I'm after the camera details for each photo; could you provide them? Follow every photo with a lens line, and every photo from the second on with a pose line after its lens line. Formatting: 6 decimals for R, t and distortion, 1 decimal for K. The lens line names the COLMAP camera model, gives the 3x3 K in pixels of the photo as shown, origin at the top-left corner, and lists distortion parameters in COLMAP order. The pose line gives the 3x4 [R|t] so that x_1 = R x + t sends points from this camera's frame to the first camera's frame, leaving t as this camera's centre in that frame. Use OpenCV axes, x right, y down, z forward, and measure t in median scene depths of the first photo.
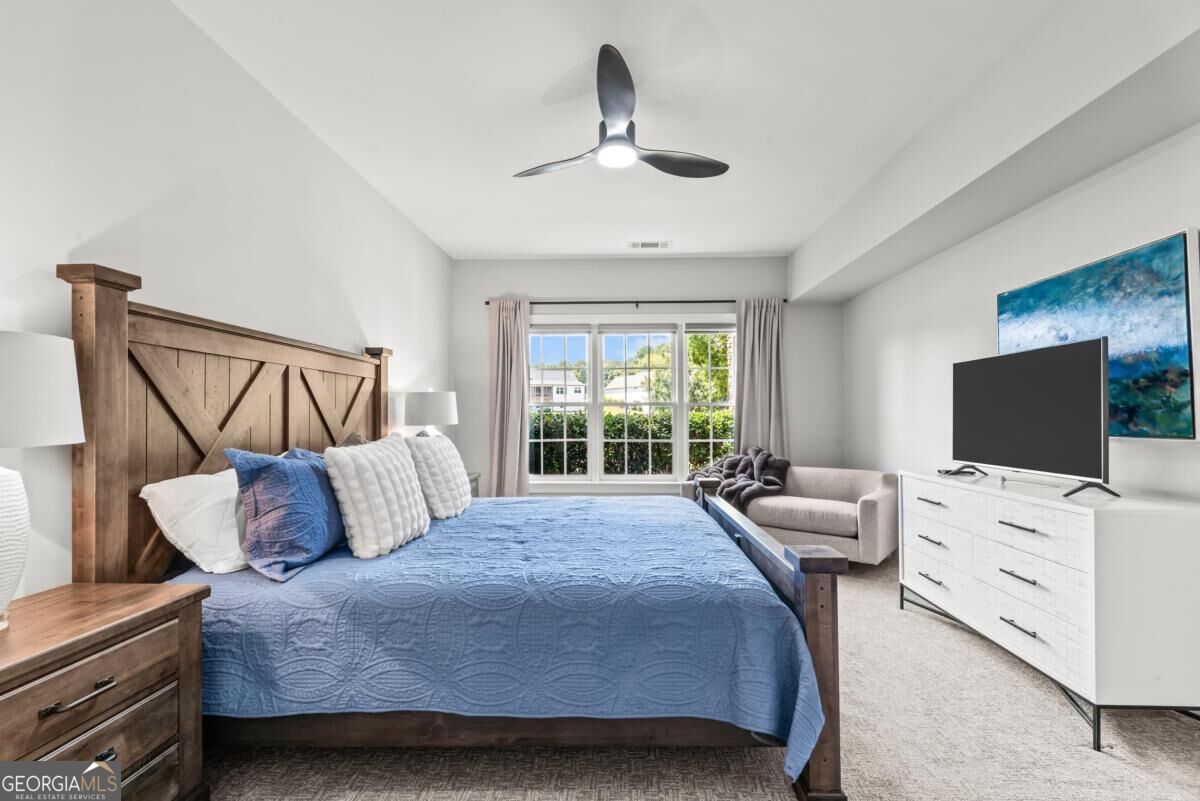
lens RADIAL K [[547.8, 0, 601.7], [0, 547.8, 408.4], [0, 0, 1]] dist [0.000521, 0.000014]
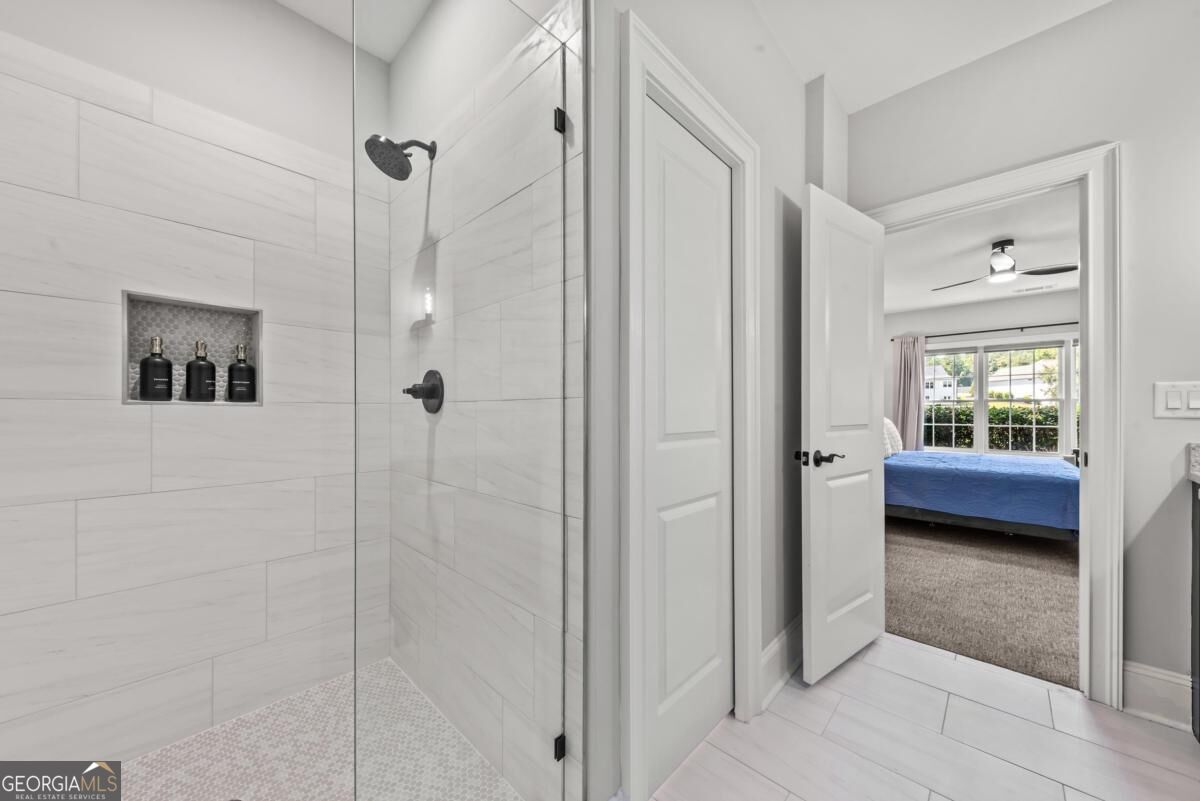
lens RADIAL K [[417.8, 0, 597.4], [0, 417.8, 408.4], [0, 0, 1]] dist [0.003562, -0.000720]
pose [[0.739027, 0.003358, -0.673668, -0.014610], [0.005193, 0.999929, 0.010681, -0.004245], [0.673656, -0.011392, 0.738957, -0.521905]]
